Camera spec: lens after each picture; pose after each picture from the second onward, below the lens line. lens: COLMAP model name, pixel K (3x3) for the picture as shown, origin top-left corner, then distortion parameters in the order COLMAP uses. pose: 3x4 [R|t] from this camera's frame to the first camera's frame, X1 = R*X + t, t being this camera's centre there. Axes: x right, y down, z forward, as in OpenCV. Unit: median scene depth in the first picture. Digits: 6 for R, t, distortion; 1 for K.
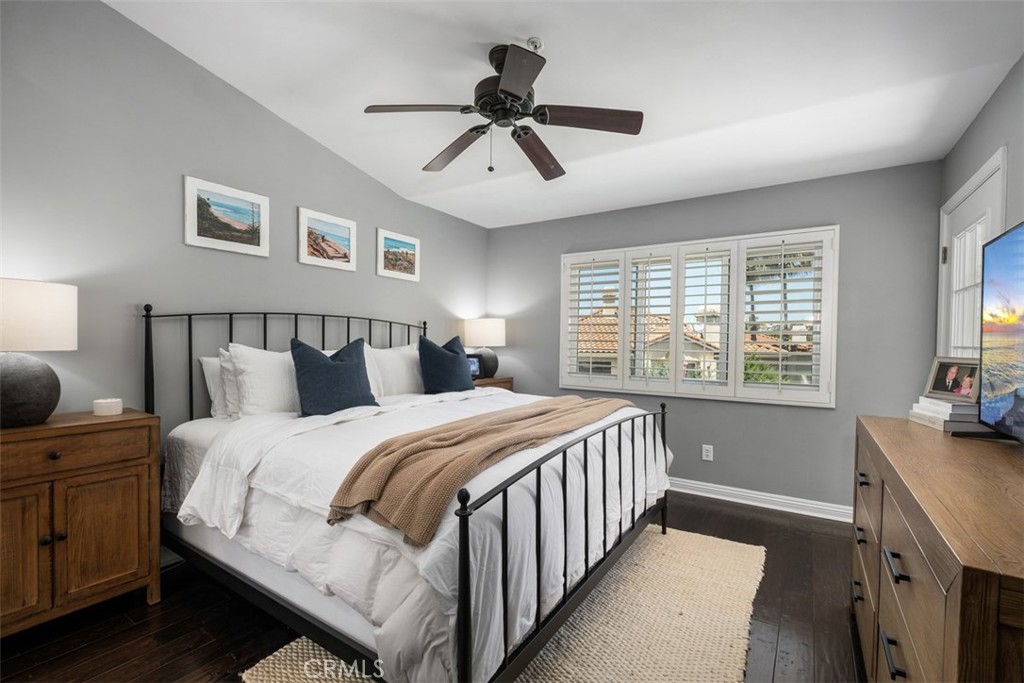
lens RADIAL K [[443.6, 0, 509.9], [0, 443.6, 341.6], [0, 0, 1]] dist [0.002120, -0.004349]
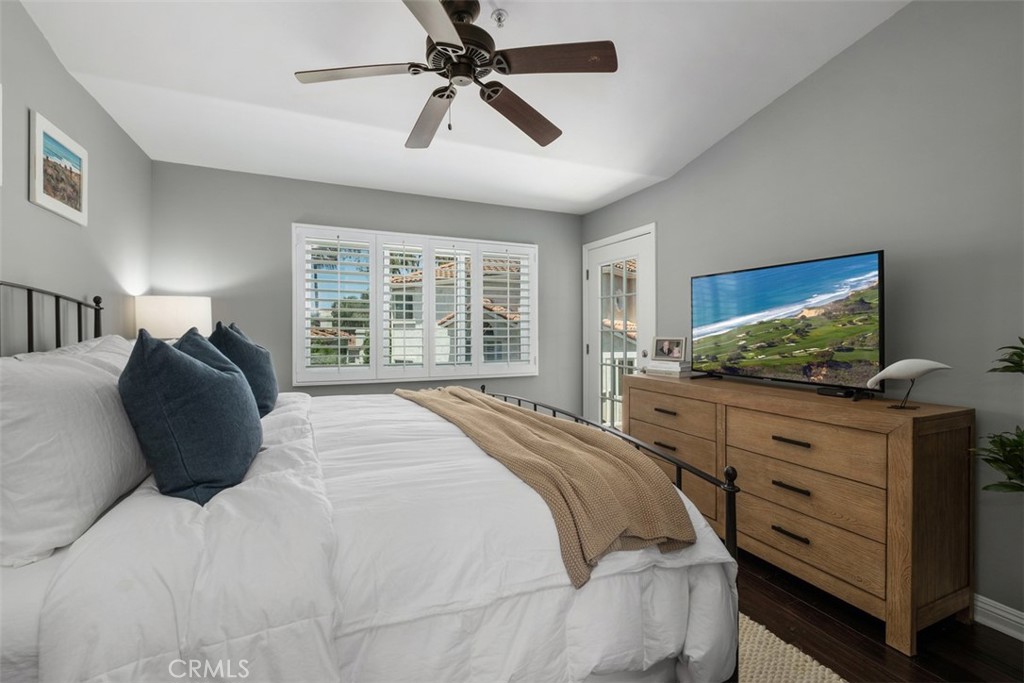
lens RADIAL K [[443.6, 0, 495.0], [0, 443.6, 330.8], [0, 0, 1]] dist [0.002120, -0.004349]
pose [[0.560854, -0.010596, 0.827847, -0.460686], [0.003908, 0.999941, 0.010152, -0.004705], [-0.827906, -0.002458, 0.560862, 0.295948]]
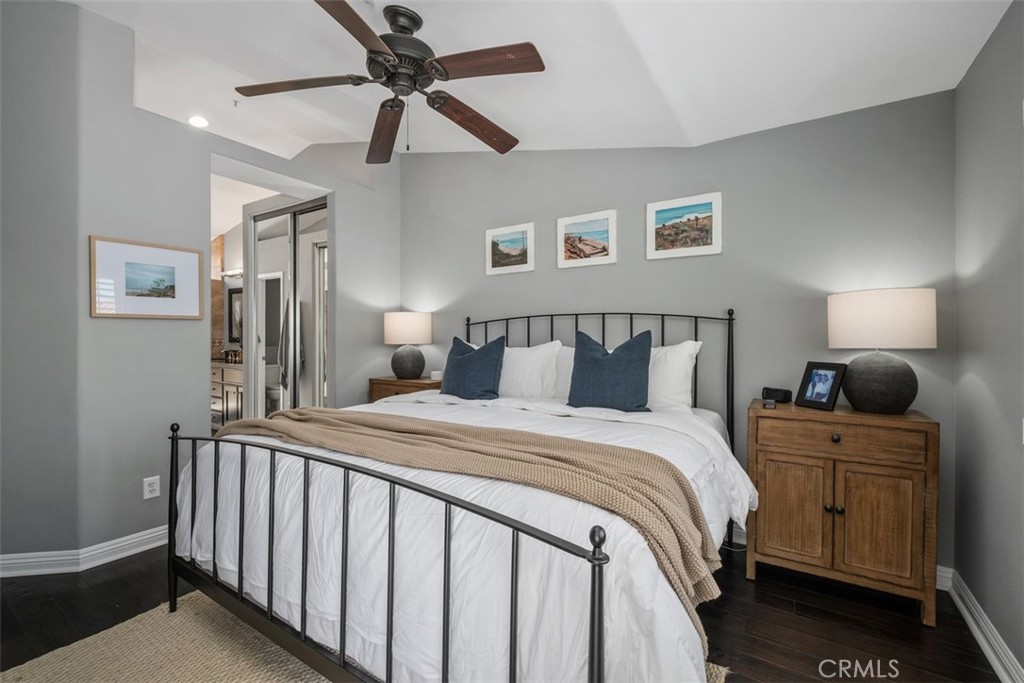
lens RADIAL K [[443.6, 0, 513.7], [0, 443.6, 341.9], [0, 0, 1]] dist [0.002120, -0.004349]
pose [[0.004660, 0.005269, -0.999975, 0.587750], [0.001872, 0.999984, 0.005277, -0.000084], [0.999987, -0.001897, 0.004650, 0.809690]]
